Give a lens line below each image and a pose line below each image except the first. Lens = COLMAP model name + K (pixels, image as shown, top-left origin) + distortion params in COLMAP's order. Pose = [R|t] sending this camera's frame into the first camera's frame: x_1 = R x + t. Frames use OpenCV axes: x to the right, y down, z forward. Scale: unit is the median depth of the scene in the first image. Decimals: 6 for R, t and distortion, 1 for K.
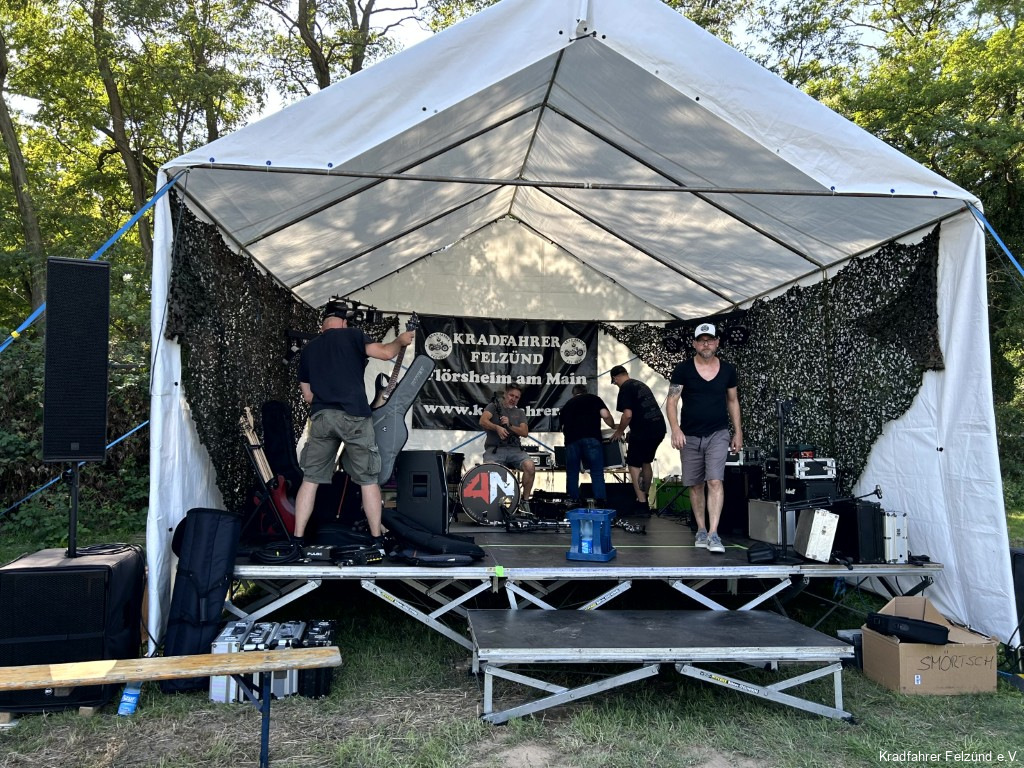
lens RADIAL K [[752.7, 0, 512.0], [0, 752.7, 384.0], [0, 0, 1]] dist [0.061414, 0.000540]
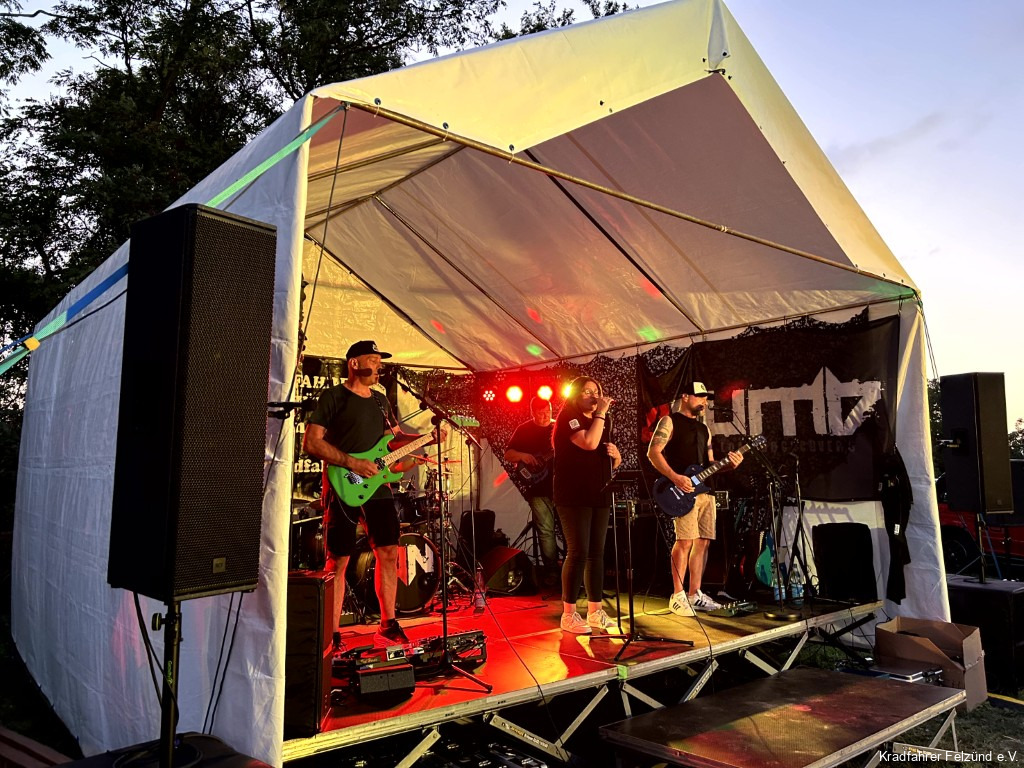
lens RADIAL K [[758.6, 0, 528.5], [0, 758.6, 379.9], [0, 0, 1]] dist [0.056905, -0.049065]
pose [[0.827840, 0.048348, 0.558876, -0.567704], [-0.011847, 0.997563, -0.068751, -0.009041], [-0.560839, 0.050295, 0.826396, 0.347353]]
